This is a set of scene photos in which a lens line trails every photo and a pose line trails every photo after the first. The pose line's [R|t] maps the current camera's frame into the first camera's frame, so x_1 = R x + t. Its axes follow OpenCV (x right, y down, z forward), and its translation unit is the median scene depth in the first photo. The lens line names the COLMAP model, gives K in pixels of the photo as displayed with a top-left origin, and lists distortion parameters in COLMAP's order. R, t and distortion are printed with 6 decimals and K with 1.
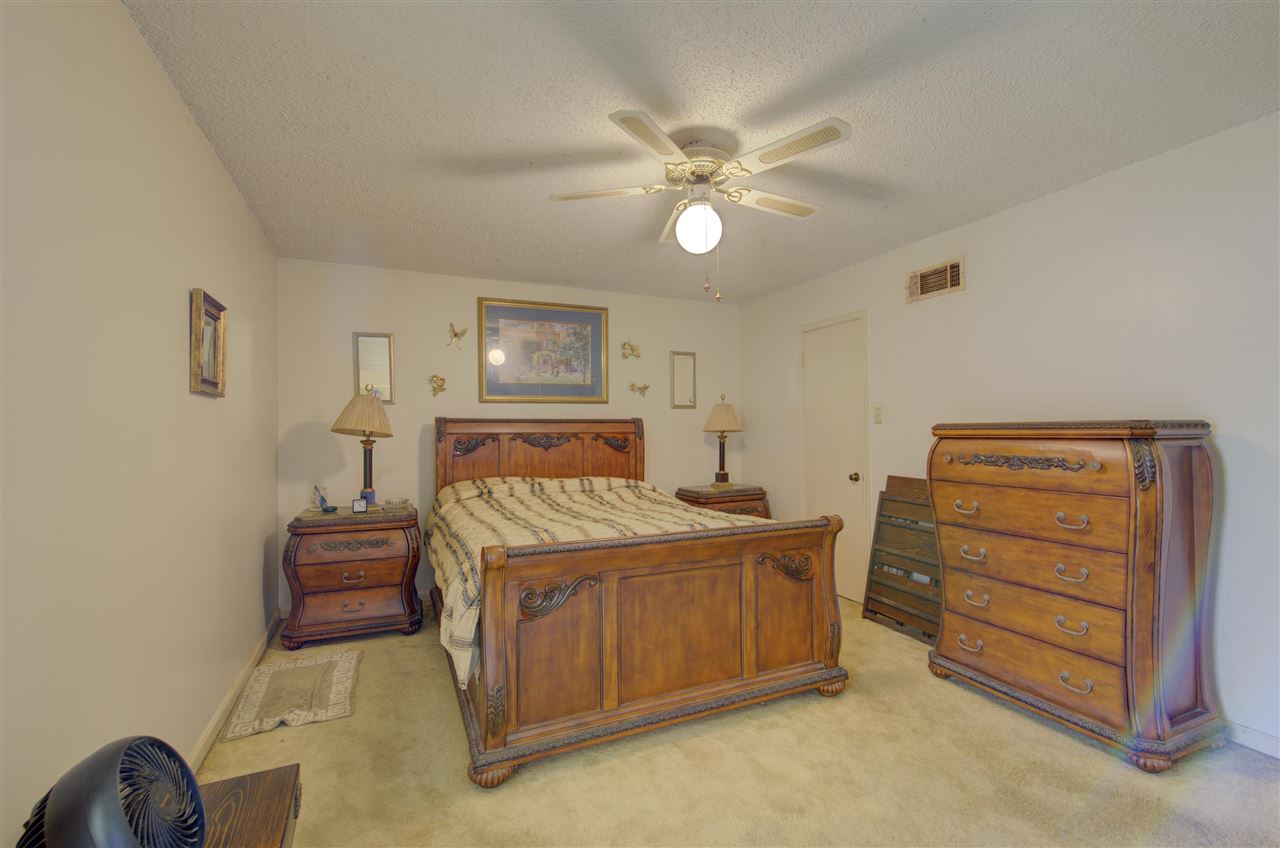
lens RADIAL K [[544.4, 0, 640.0], [0, 544.4, 424.0], [0, 0, 1]] dist [0.001052, -0.000360]
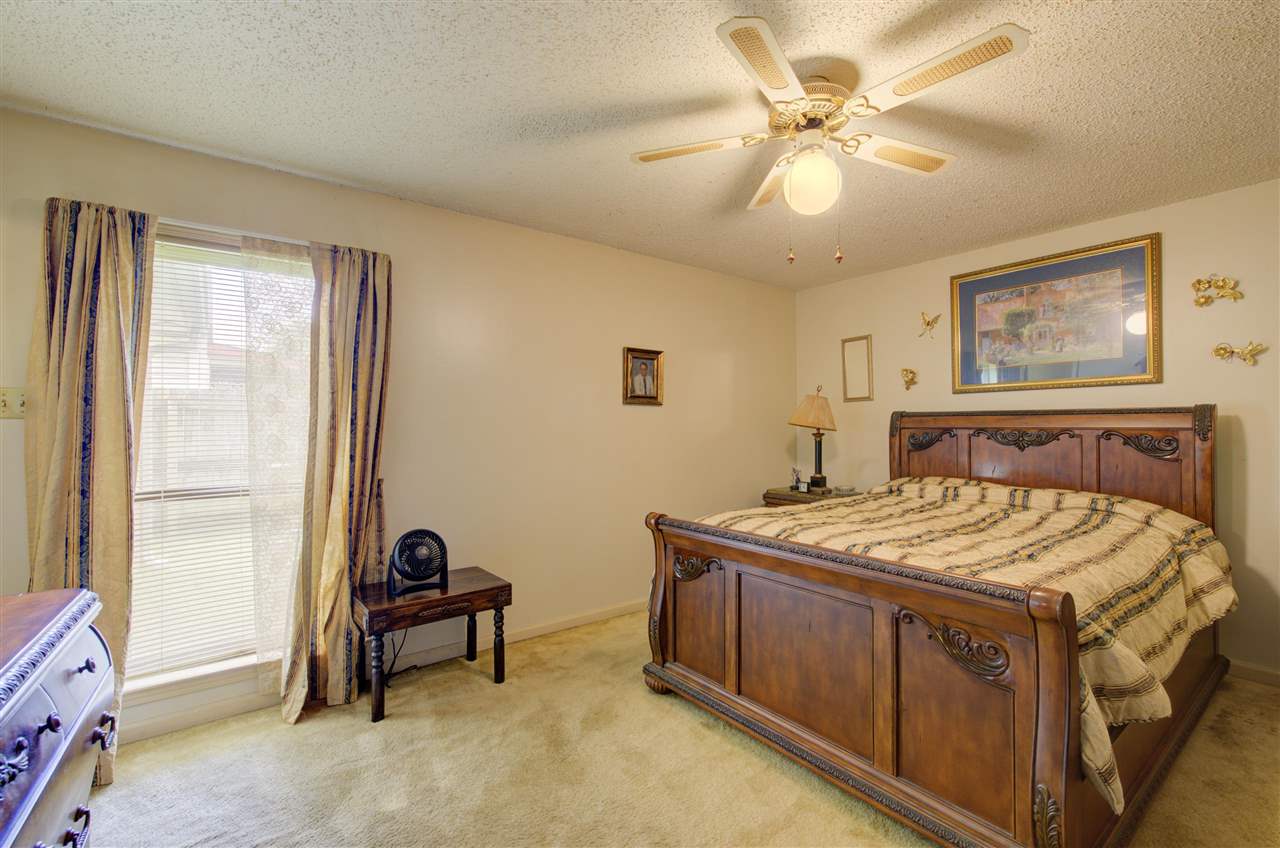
lens RADIAL K [[532.9, 0, 640.0], [0, 532.9, 424.0], [0, 0, 1]] dist [0.000040, -0.000149]
pose [[0.252060, 0.000146, -0.967712, 0.518849], [0.012885, 0.999911, 0.003507, 0.000933], [0.967626, -0.013353, 0.252036, 0.336169]]
